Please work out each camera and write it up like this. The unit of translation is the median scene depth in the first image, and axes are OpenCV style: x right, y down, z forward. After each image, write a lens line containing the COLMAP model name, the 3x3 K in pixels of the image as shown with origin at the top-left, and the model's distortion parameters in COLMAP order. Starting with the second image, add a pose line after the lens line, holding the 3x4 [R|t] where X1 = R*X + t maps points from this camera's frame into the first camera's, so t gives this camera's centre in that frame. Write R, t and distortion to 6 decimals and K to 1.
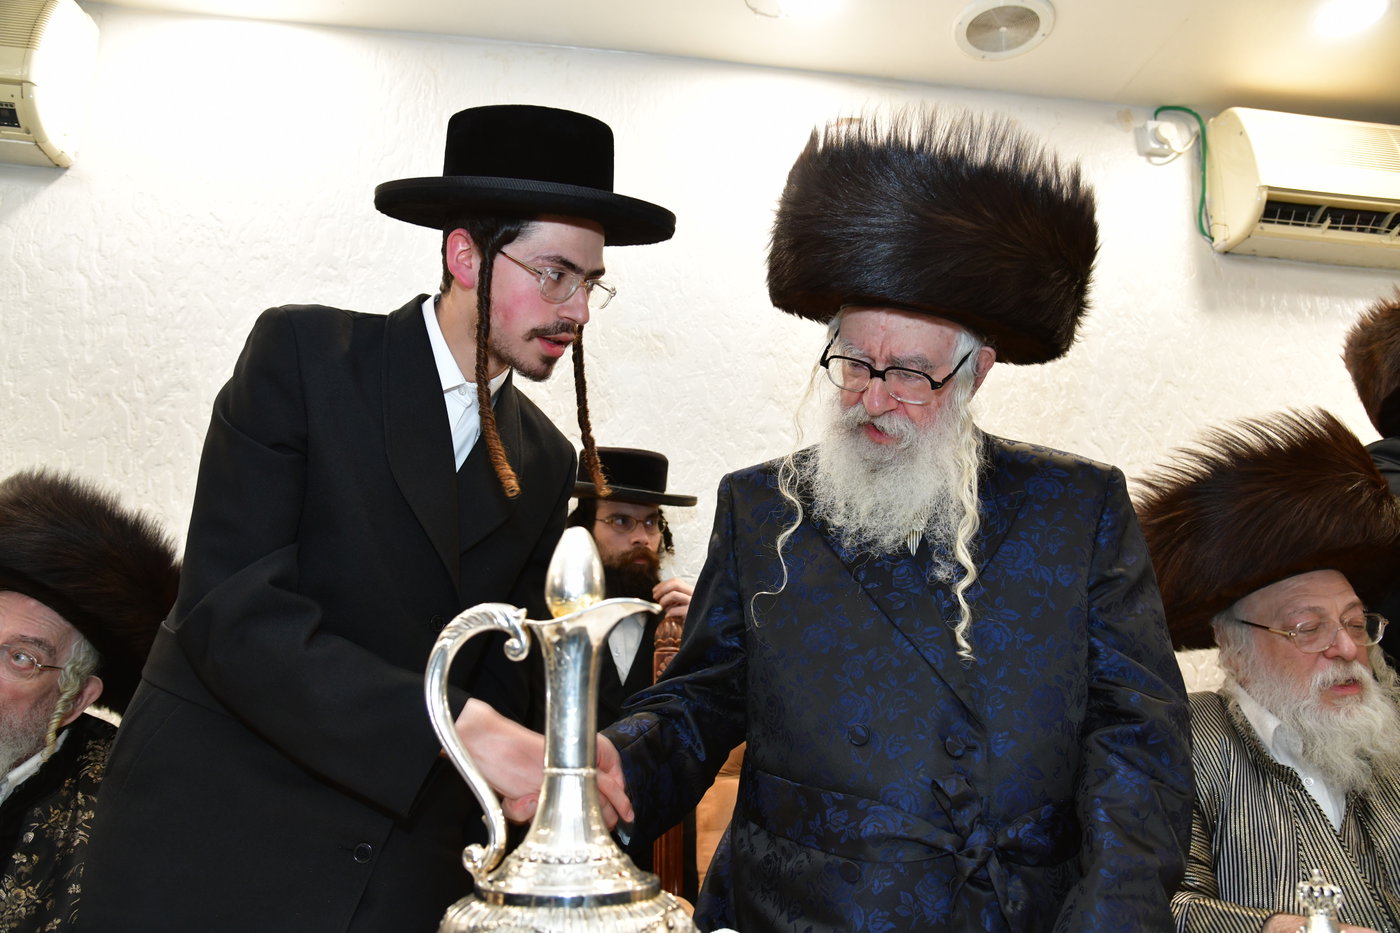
lens RADIAL K [[1051.4, 0, 688.7], [0, 1051.4, 455.4], [0, 0, 1]] dist [-0.045566, 0.008359]
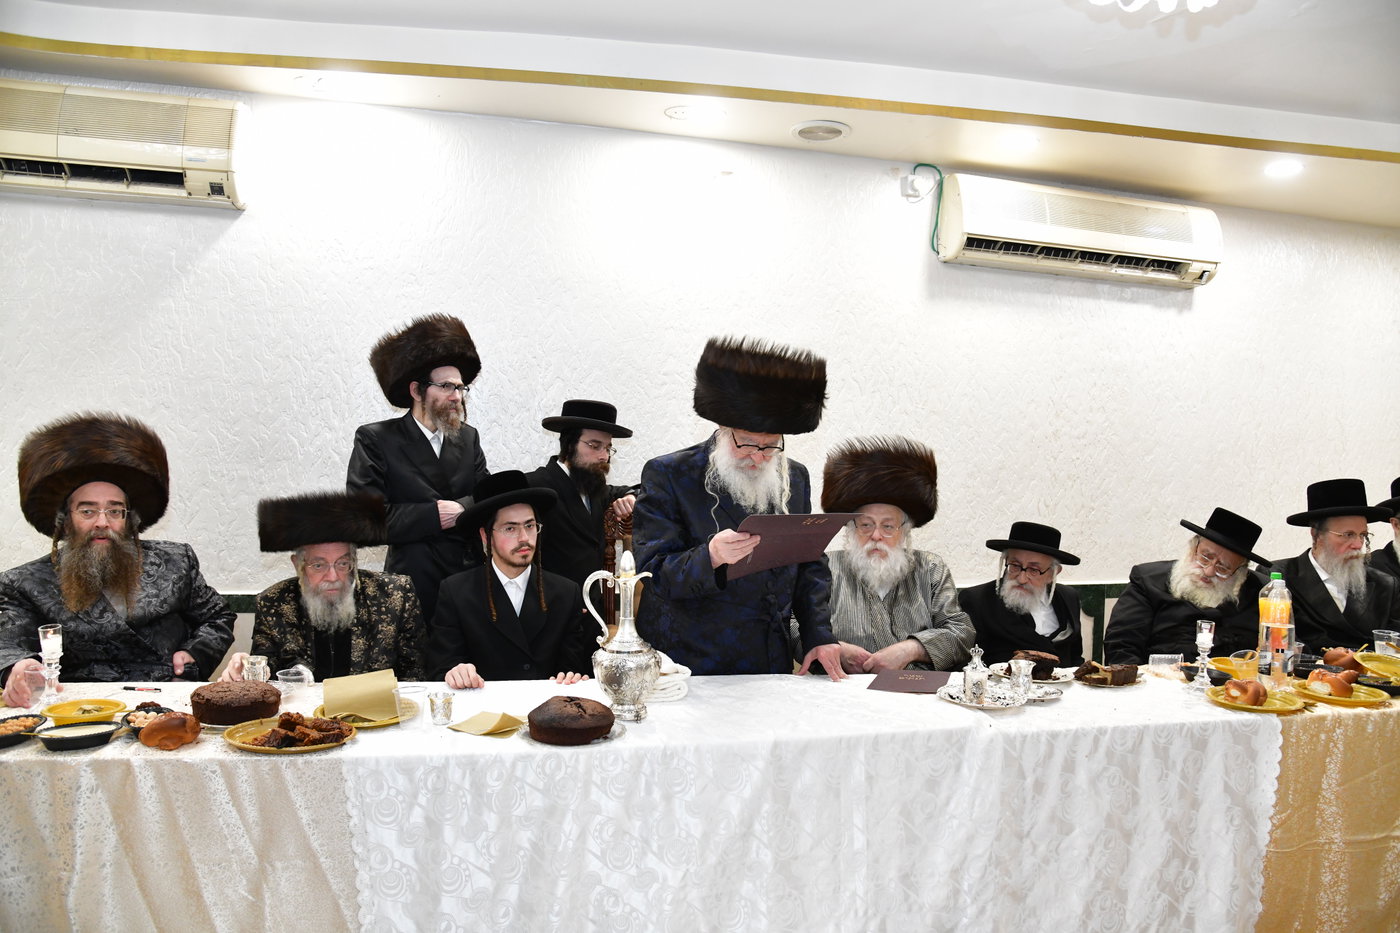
lens RADIAL K [[959.6, 0, 688.4], [0, 959.6, 460.1], [0, 0, 1]] dist [-0.108623, 0.052422]
pose [[0.992899, 0.011099, 0.118441, -0.075079], [-0.041340, 0.965777, 0.256057, -0.280473], [-0.111546, -0.259135, 0.959378, -0.536591]]
